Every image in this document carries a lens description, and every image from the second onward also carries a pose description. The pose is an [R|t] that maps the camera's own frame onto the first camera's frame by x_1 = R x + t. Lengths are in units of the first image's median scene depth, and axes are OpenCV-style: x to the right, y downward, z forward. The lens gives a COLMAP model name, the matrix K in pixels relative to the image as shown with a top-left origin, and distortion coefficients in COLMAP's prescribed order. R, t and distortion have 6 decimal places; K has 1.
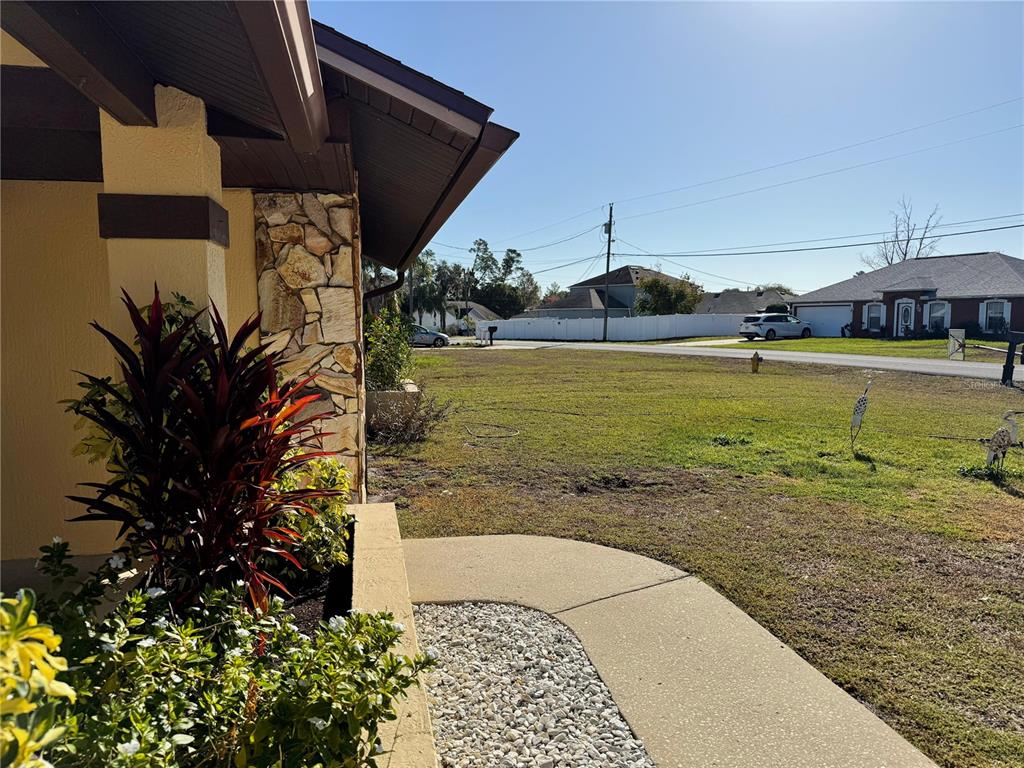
lens RADIAL K [[722.9, 0, 512.0], [0, 722.9, 384.0], [0, 0, 1]] dist [0.070677, -0.075838]
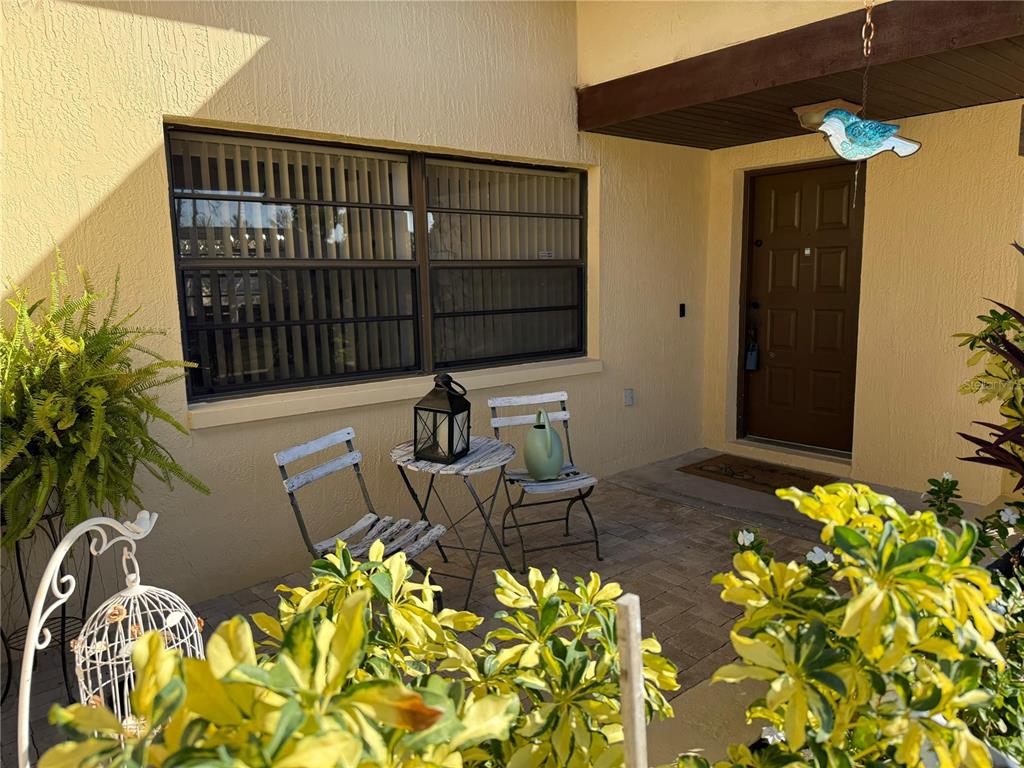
lens RADIAL K [[722.9, 0, 512.0], [0, 722.9, 384.0], [0, 0, 1]] dist [0.070677, -0.075838]
pose [[0.480742, 0.124461, -0.867984, -0.083435], [-0.059390, 0.992224, 0.109383, 0.025102], [0.874848, -0.001035, 0.484396, 0.053180]]
